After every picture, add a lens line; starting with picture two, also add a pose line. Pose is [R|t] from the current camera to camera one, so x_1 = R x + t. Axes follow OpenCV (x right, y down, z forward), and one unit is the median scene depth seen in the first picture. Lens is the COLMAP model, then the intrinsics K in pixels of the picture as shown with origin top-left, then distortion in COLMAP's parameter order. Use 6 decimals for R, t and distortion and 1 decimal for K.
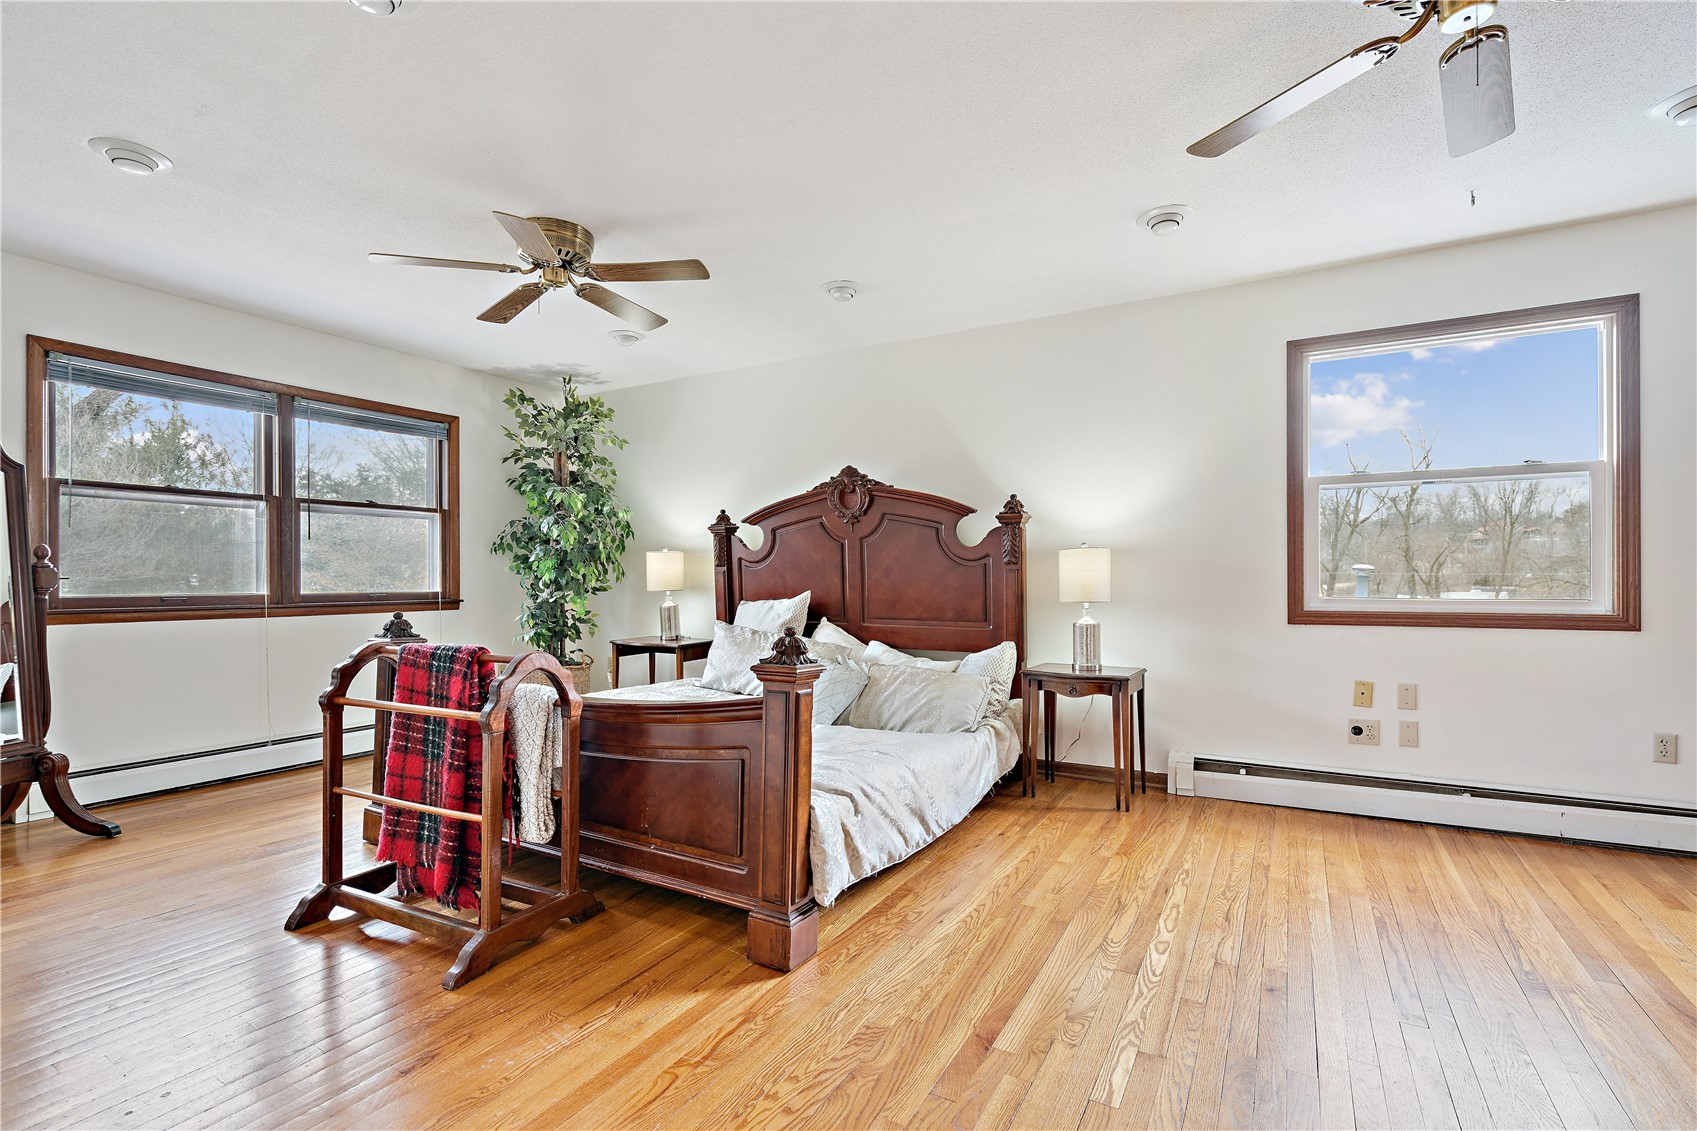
lens RADIAL K [[773.6, 0, 844.2], [0, 773.6, 570.2], [0, 0, 1]] dist [-0.002068, 0.001126]
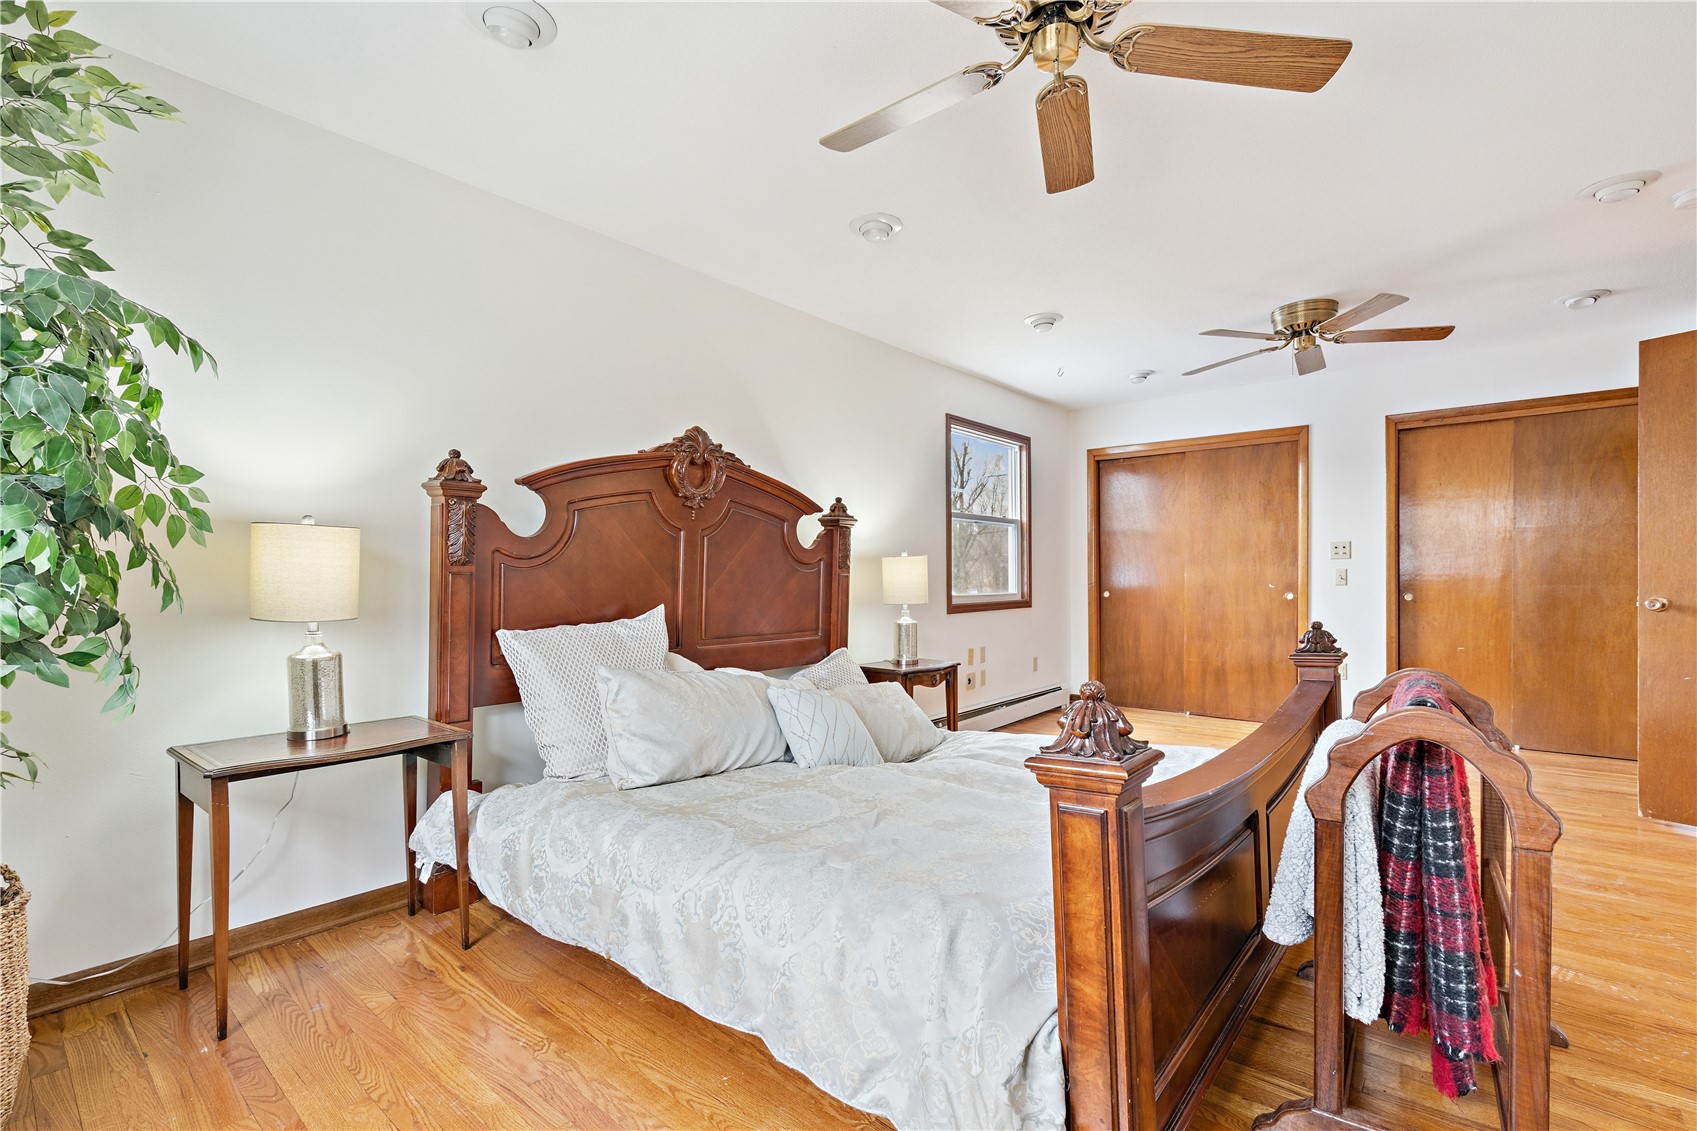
lens RADIAL K [[773.6, 0, 848.0], [0, 773.6, 568.7], [0, 0, 1]] dist [-0.002068, 0.001126]
pose [[0.168873, 0.008049, 0.985605, -0.842668], [-0.008662, 0.999940, -0.006682, -0.001683], [-0.985600, -0.007409, 0.168933, 0.935672]]
